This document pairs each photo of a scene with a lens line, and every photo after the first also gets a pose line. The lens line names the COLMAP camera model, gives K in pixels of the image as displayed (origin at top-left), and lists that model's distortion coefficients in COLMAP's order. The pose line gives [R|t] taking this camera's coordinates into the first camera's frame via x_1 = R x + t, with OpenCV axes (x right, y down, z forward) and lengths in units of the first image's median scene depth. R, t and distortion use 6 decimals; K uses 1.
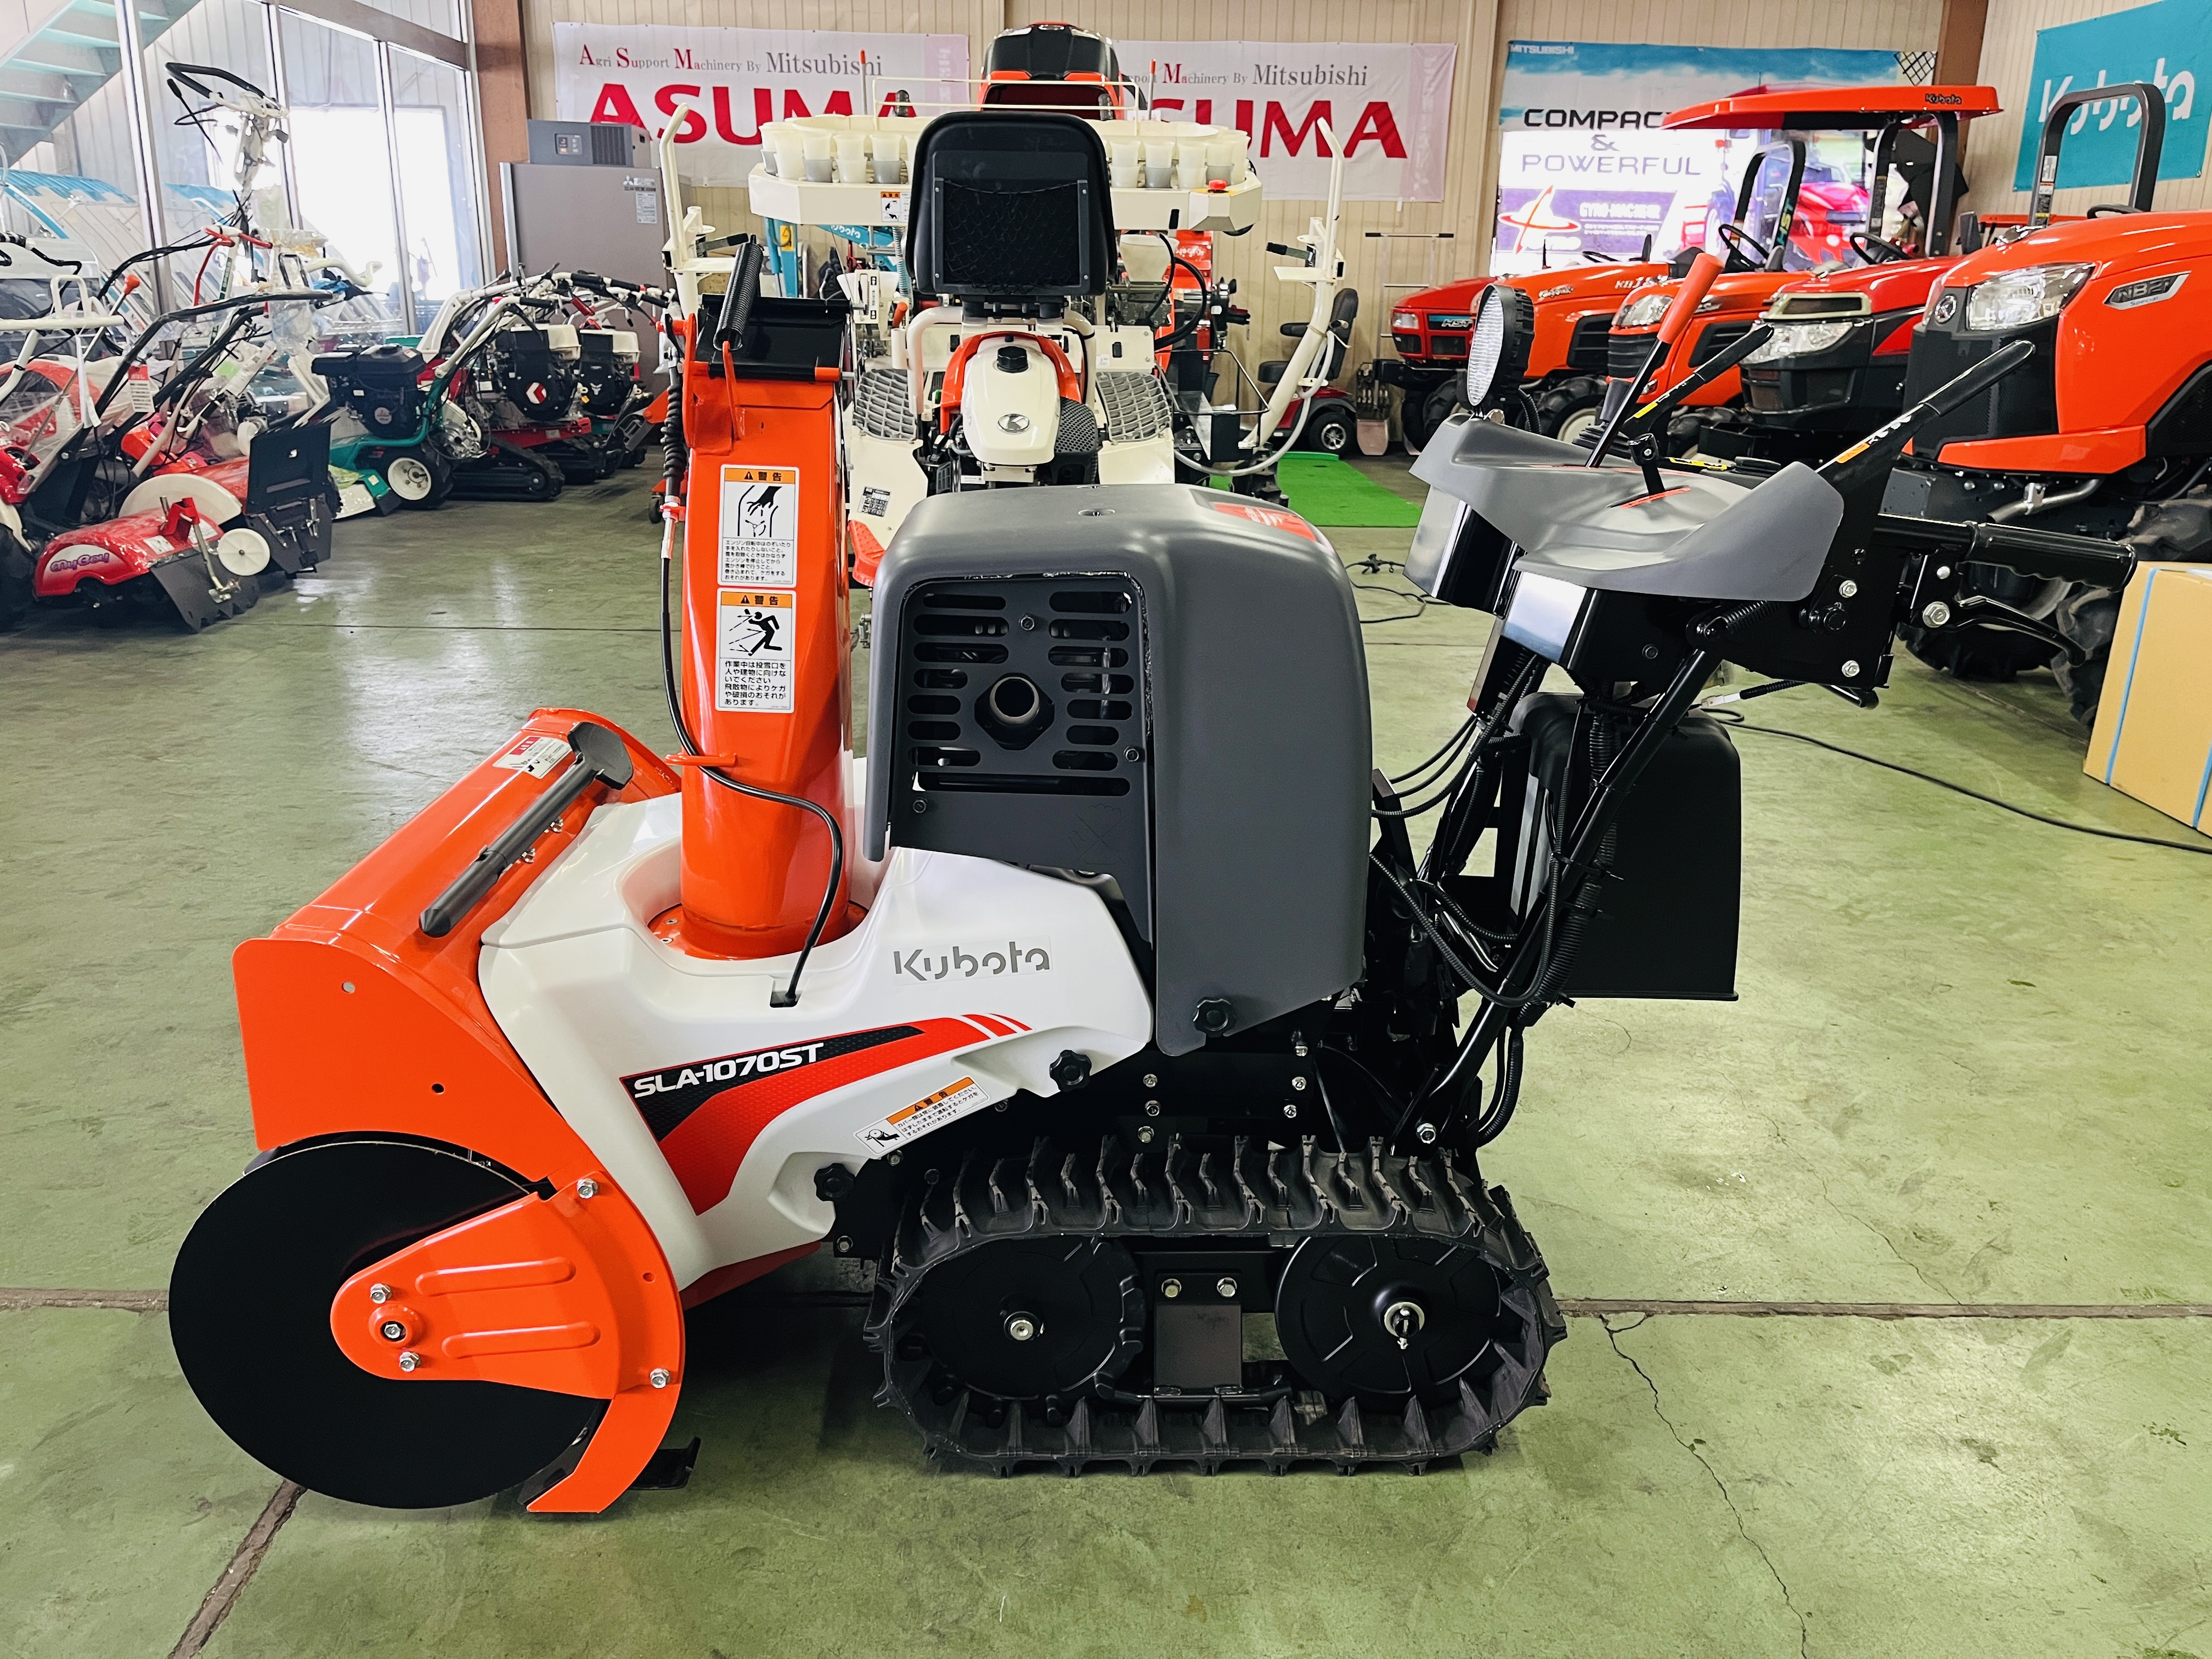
lens RADIAL K [[1686.2, 0, 1106.0], [0, 1686.2, 829.5], [0, 0, 1]] dist [0.070947, -0.097546]
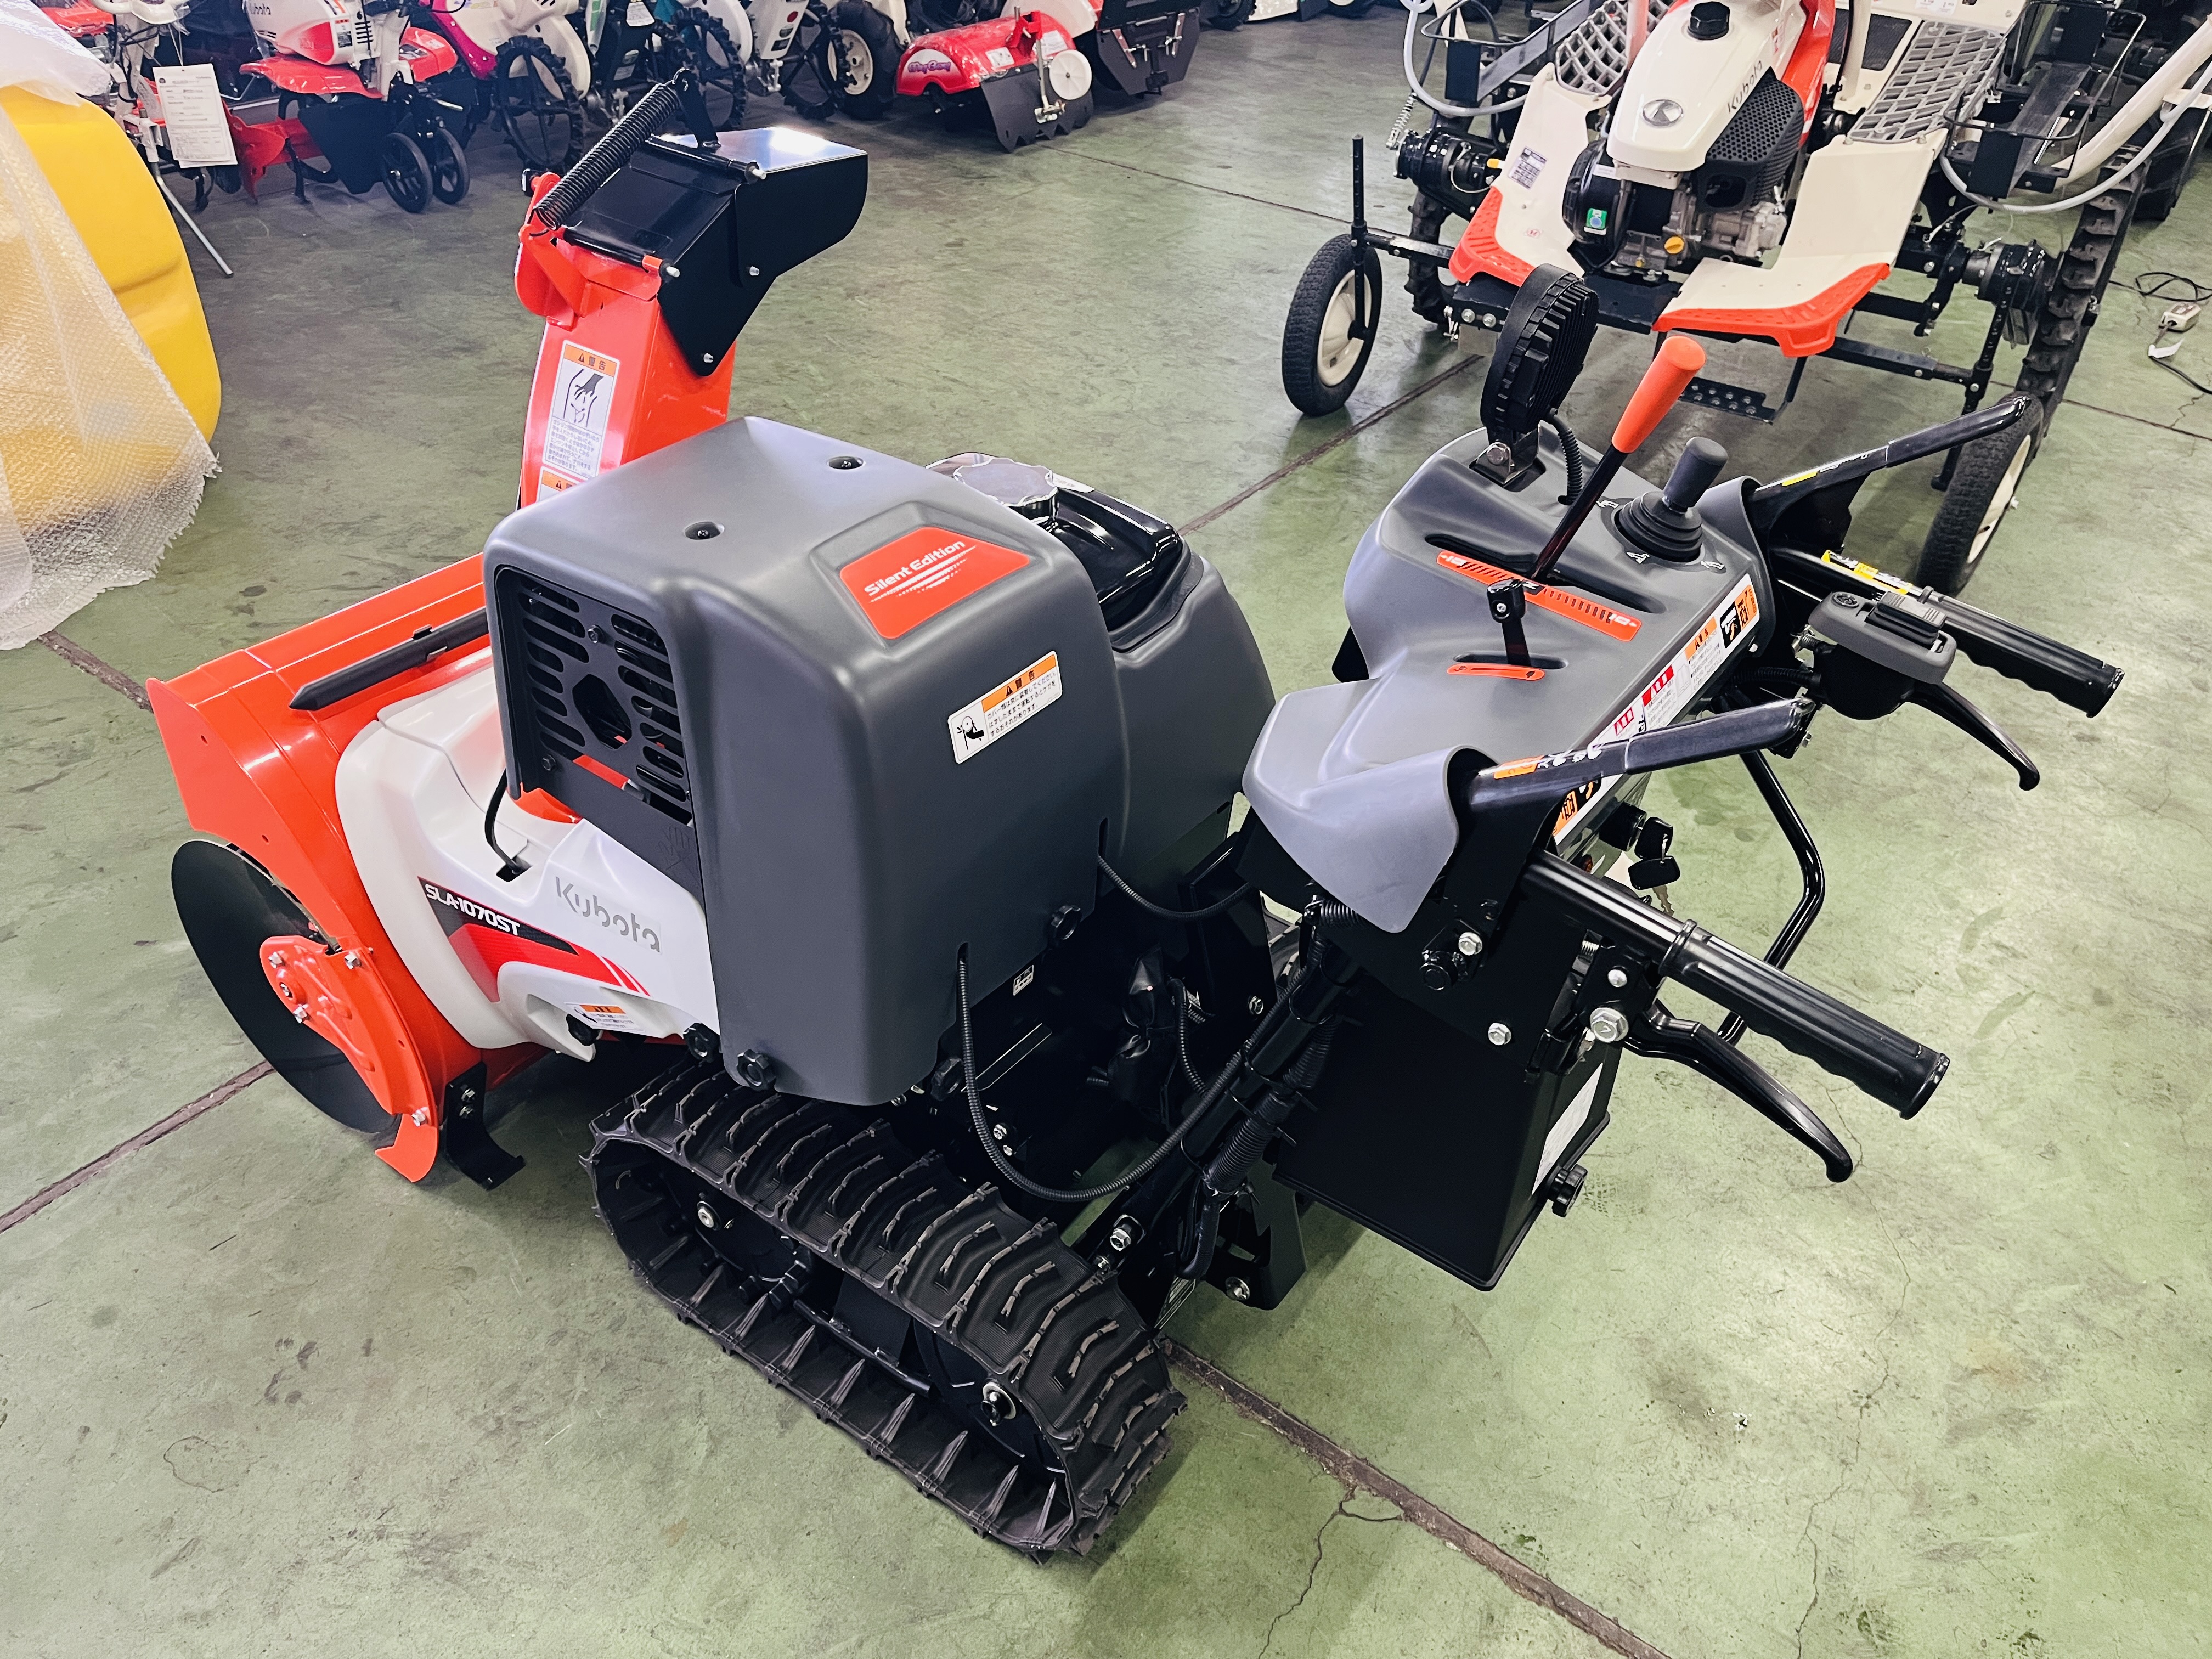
lens RADIAL K [[1689.4, 0, 1101.5], [0, 1689.4, 823.6], [0, 0, 1]] dist [0.066046, -0.097463]
pose [[0.792634, 0.373596, -0.481827, 0.249410], [-0.219731, 0.912206, 0.345830, -0.154963], [0.568726, -0.168244, 0.805136, 0.144262]]
